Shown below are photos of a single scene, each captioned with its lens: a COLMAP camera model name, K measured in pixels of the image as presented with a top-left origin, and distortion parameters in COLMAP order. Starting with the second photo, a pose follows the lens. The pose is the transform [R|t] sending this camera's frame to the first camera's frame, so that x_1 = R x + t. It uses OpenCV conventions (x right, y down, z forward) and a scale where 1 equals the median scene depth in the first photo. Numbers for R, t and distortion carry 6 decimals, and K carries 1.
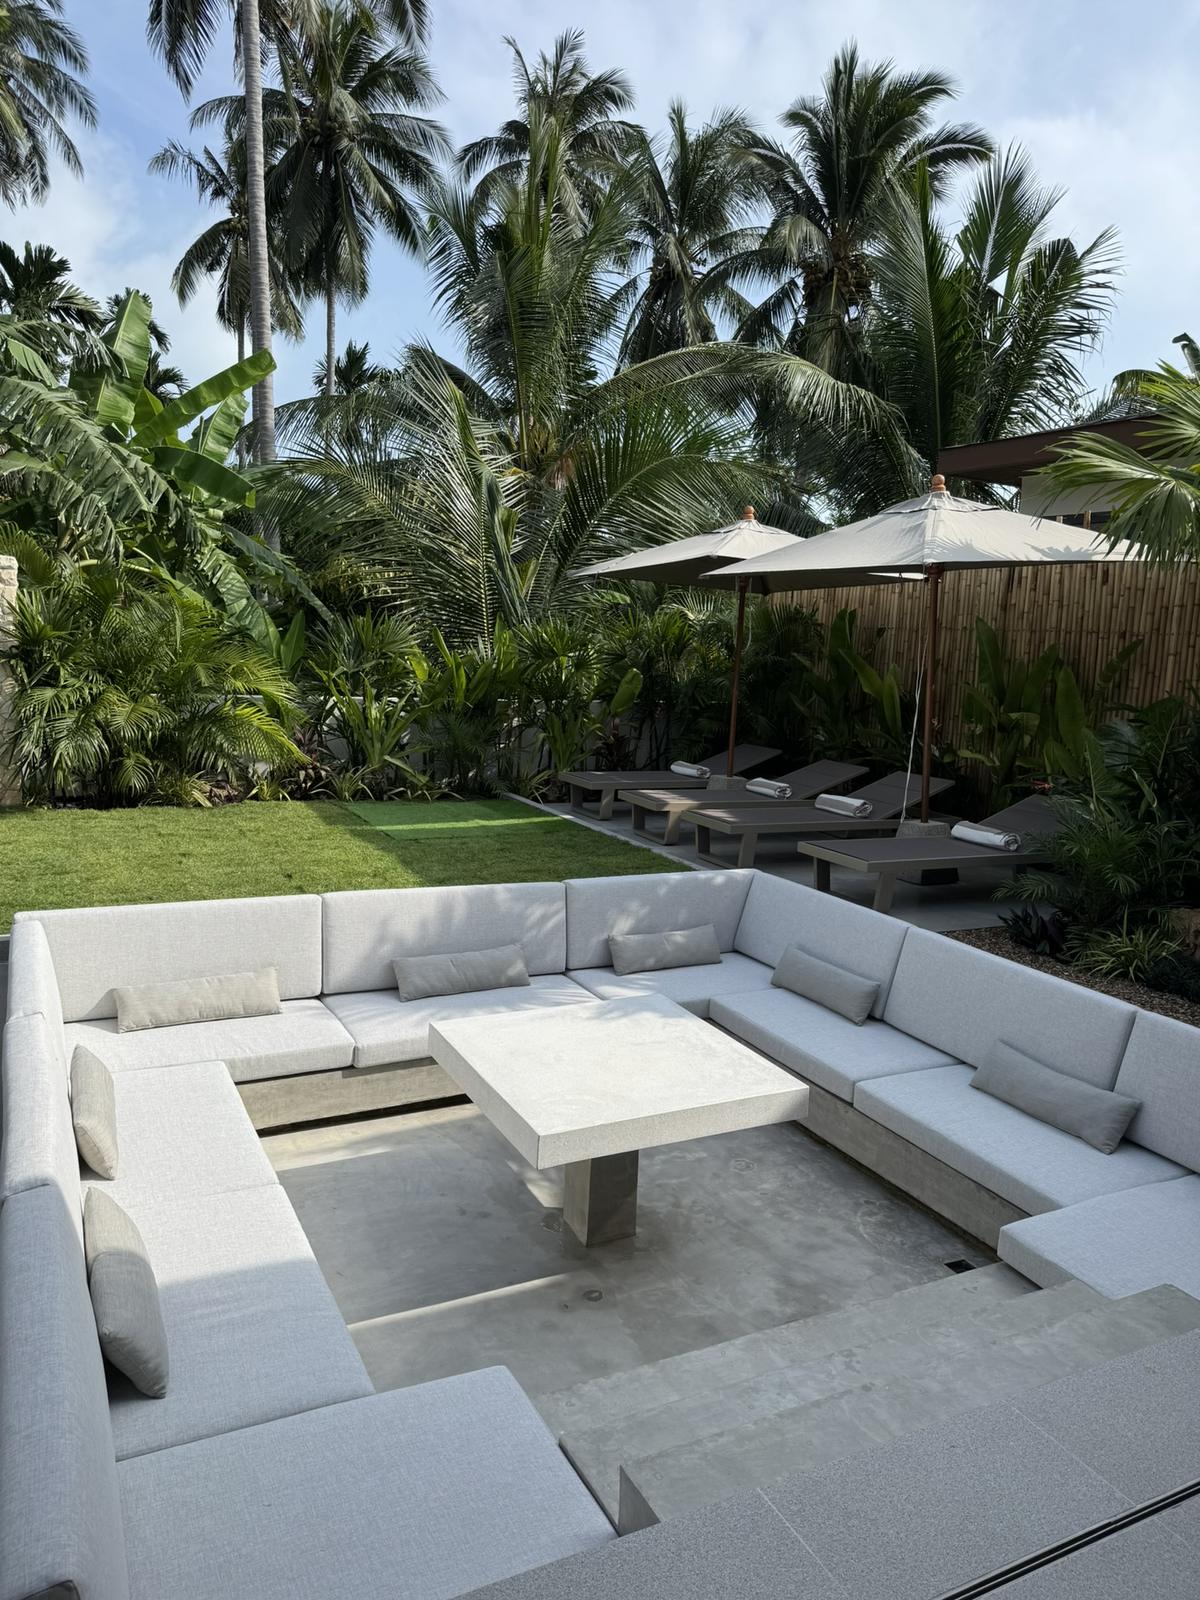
lens RADIAL K [[1151.5, 0, 534.9], [0, 1151.5, 797.5], [0, 0, 1]] dist [0.058850, -0.029982]
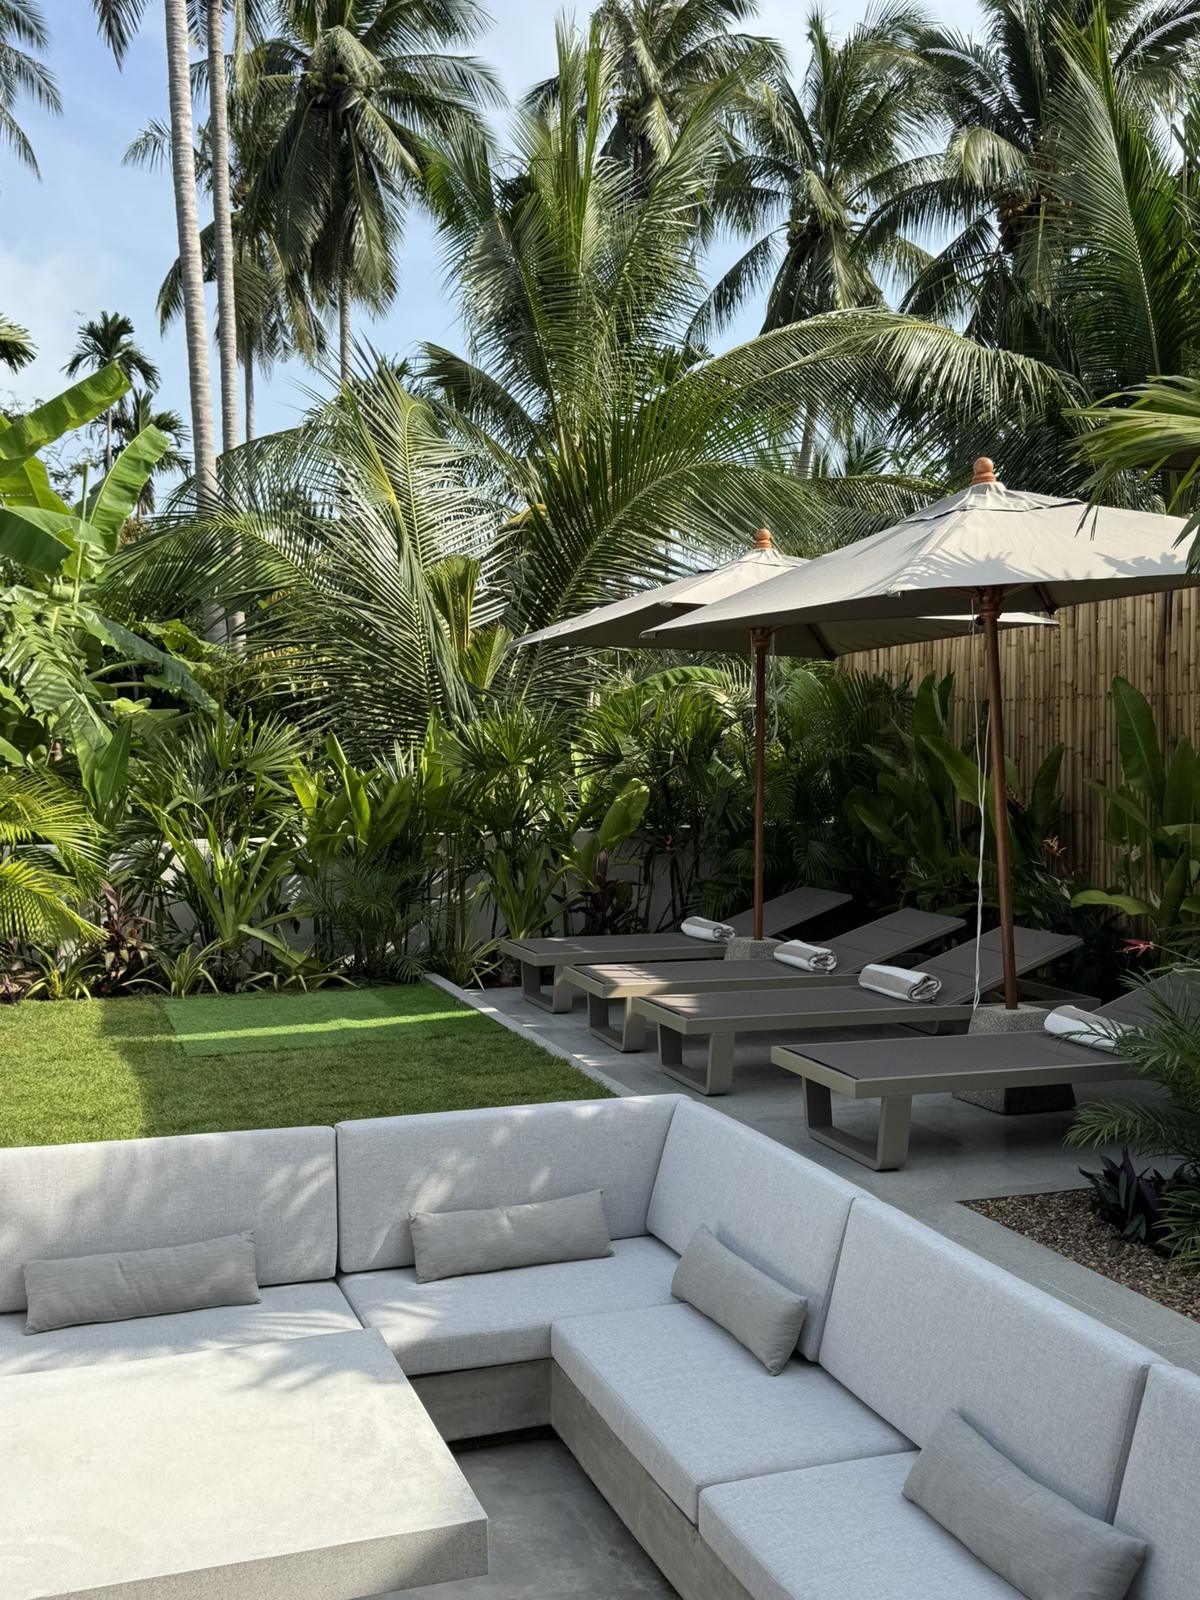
lens RADIAL K [[1616.0, 0, 546.9], [0, 1616.0, 785.8], [0, 0, 1]] dist [0.080244, 0.000000]
pose [[0.991349, -0.044439, -0.123500, 0.166303], [0.030182, 0.992906, -0.115005, -0.002881], [0.127735, 0.110282, 0.985658, 0.085393]]
